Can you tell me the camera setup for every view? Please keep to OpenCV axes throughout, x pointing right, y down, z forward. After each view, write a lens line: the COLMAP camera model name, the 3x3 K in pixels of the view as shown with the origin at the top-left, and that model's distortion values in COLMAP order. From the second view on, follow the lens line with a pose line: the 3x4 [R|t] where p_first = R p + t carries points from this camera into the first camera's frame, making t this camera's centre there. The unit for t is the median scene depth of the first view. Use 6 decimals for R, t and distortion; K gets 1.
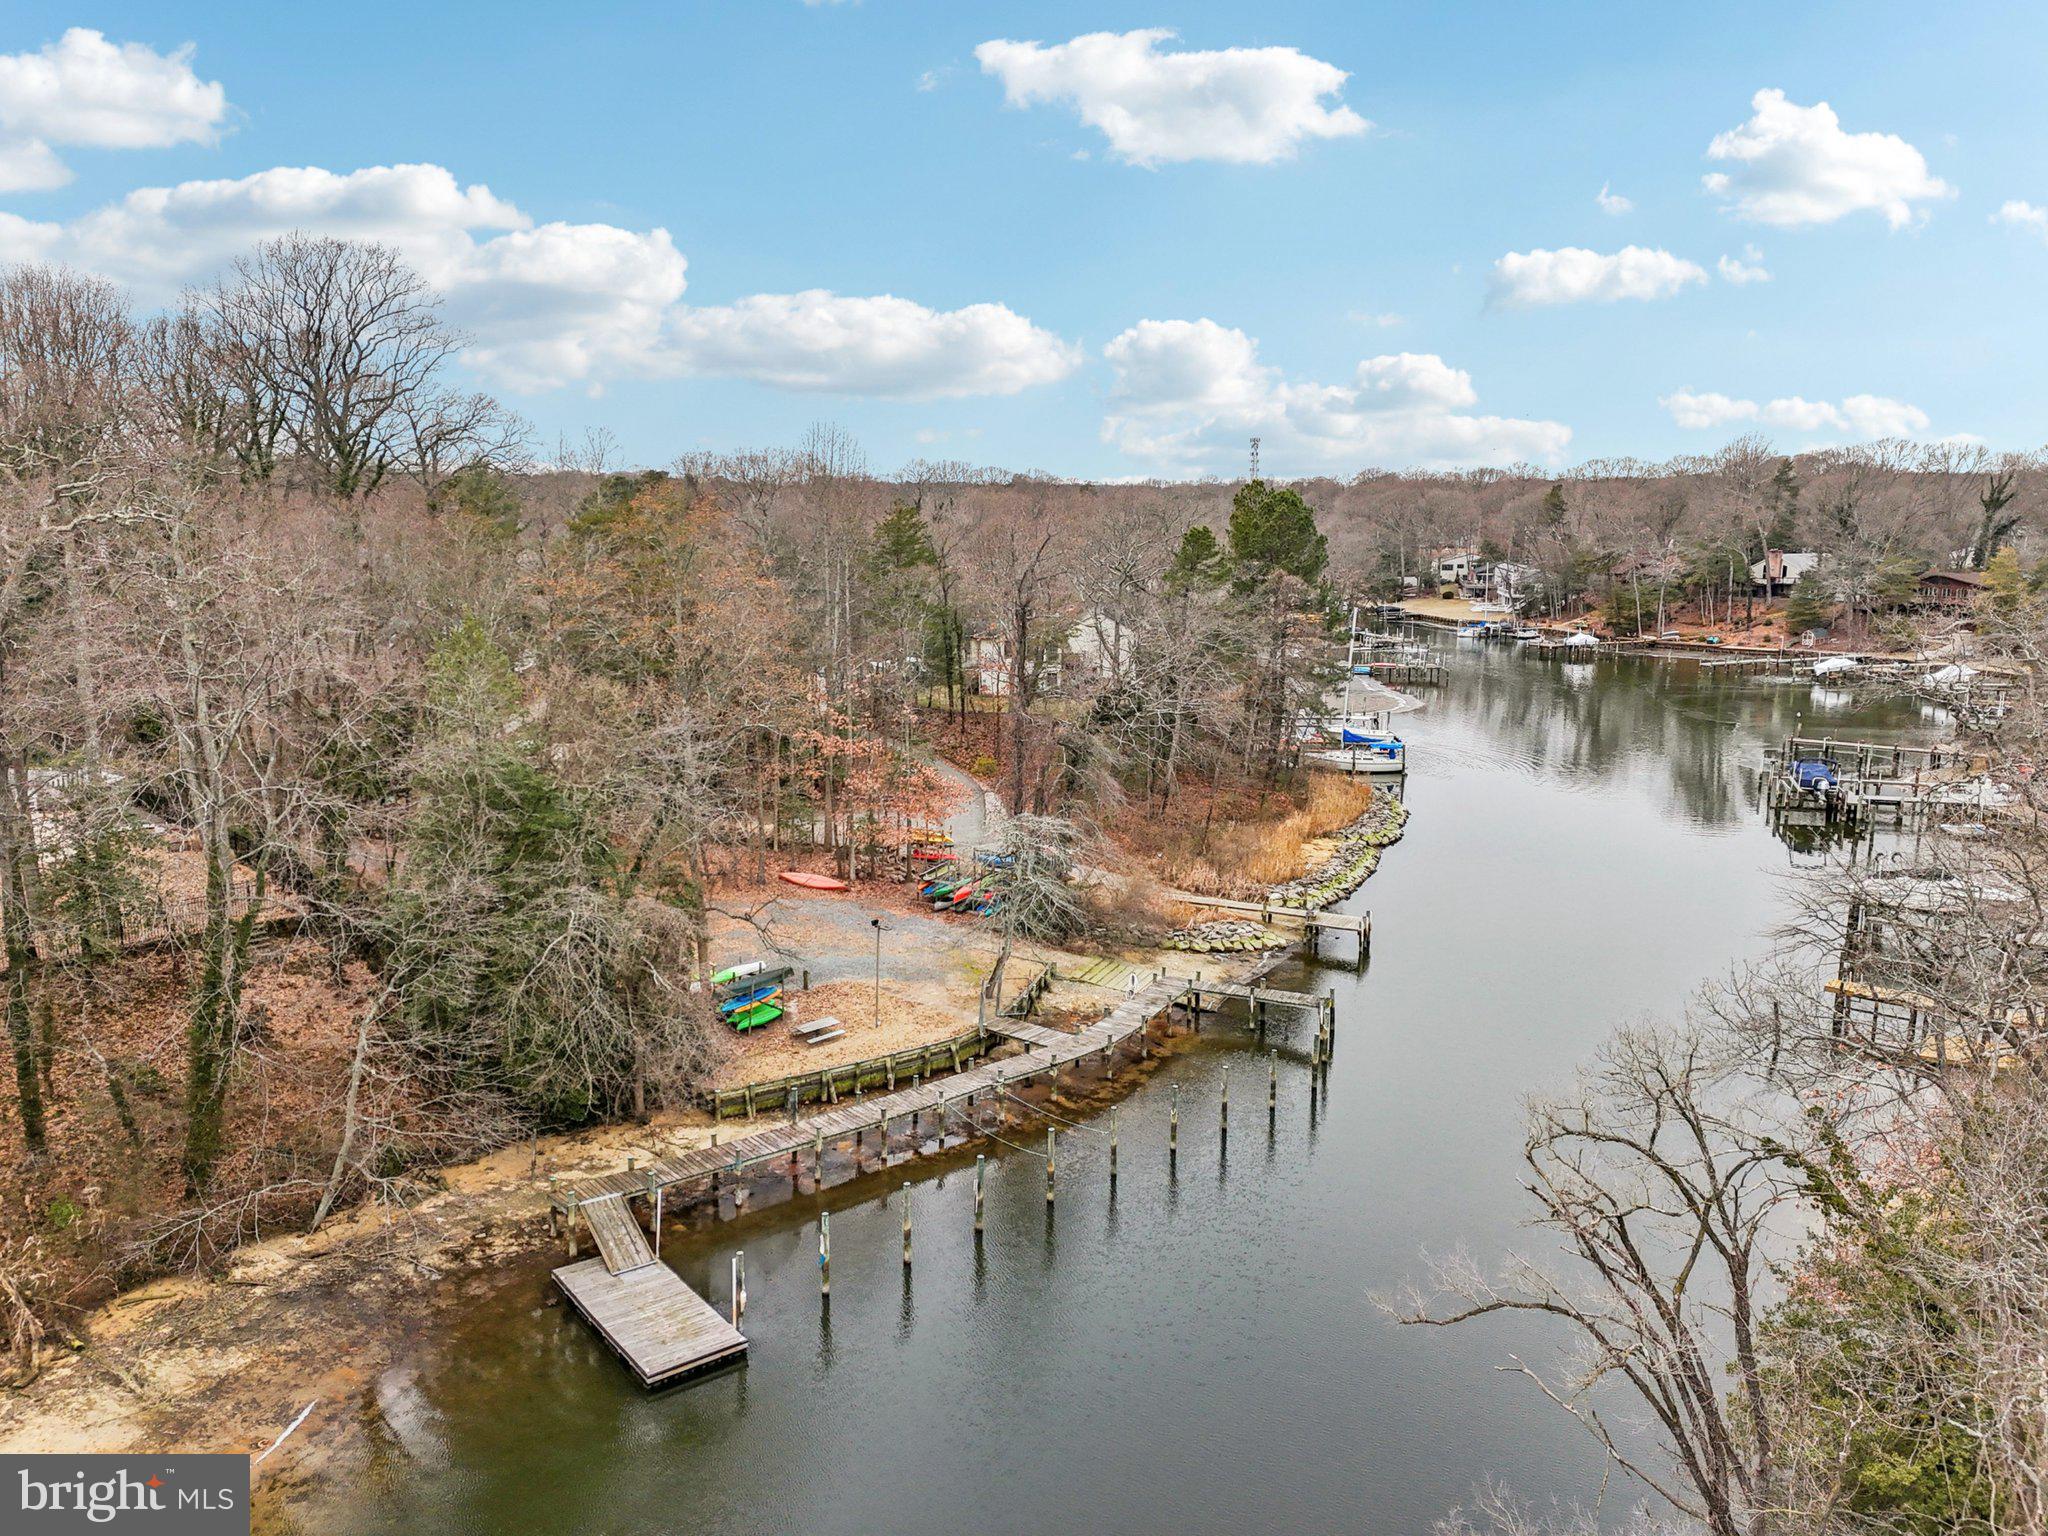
lens RADIAL K [[1497.9, 0, 1024.0], [0, 1497.9, 768.0], [0, 0, 1]] dist [0.083839, -0.071718]
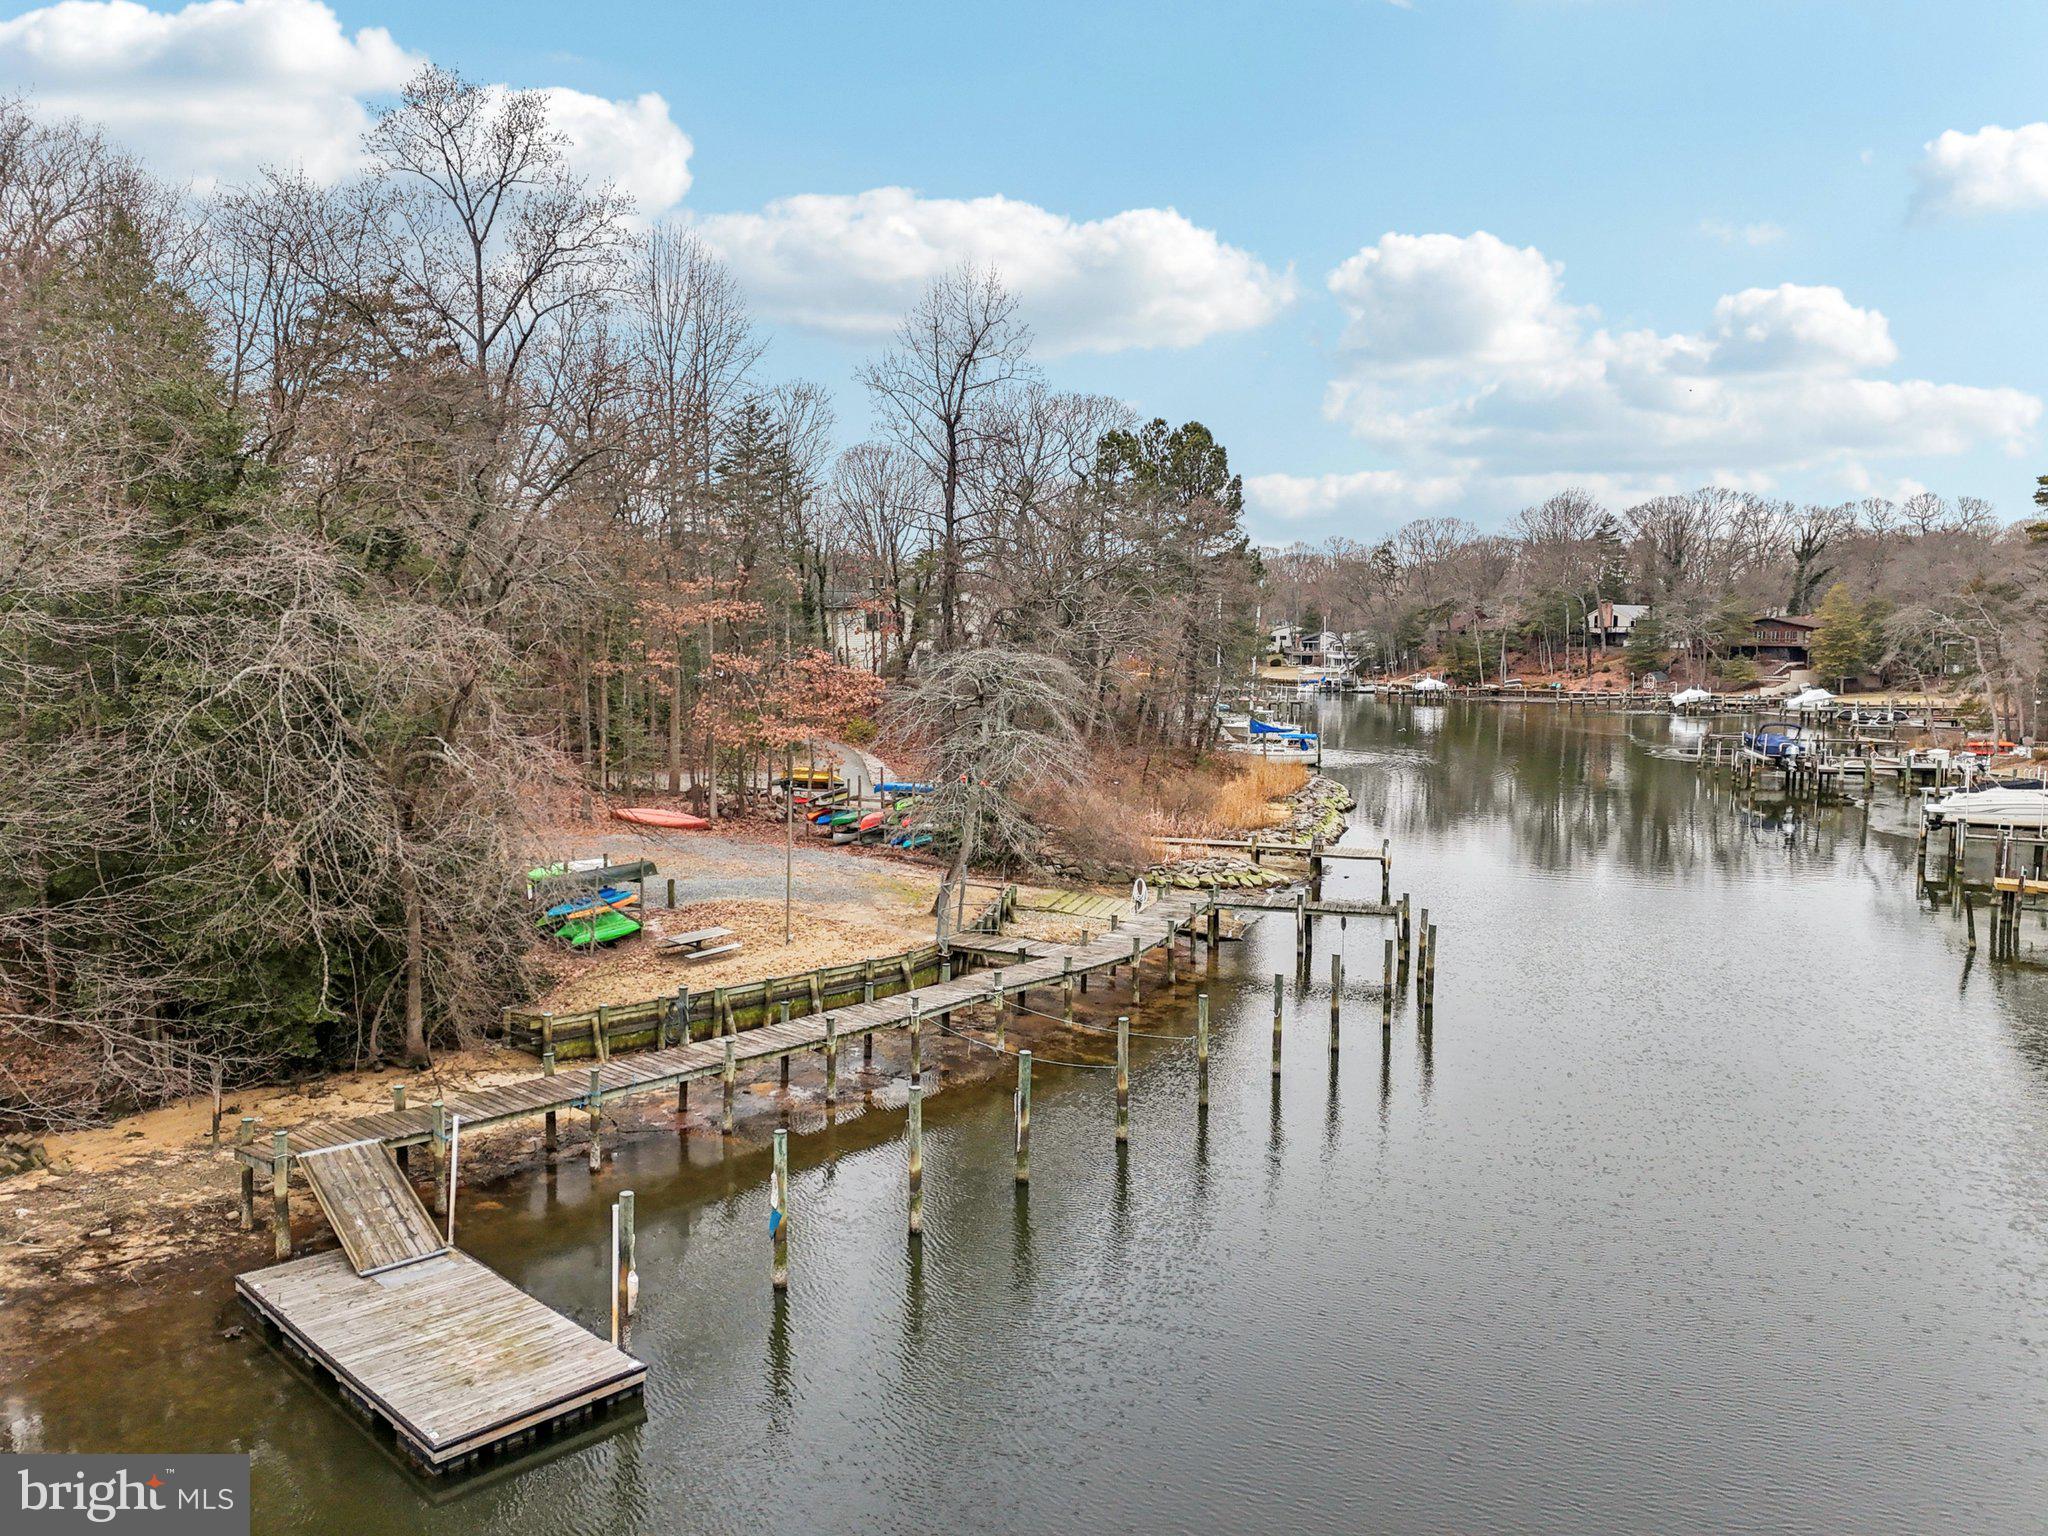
lens RADIAL K [[1497.9, 0, 1024.0], [0, 1497.9, 768.0], [0, 0, 1]] dist [0.083839, -0.071718]
pose [[0.990680, -0.011012, 0.135766, -0.094268], [0.021981, 0.996588, -0.079559, 0.169437], [-0.134427, 0.081801, 0.987541, 0.359620]]
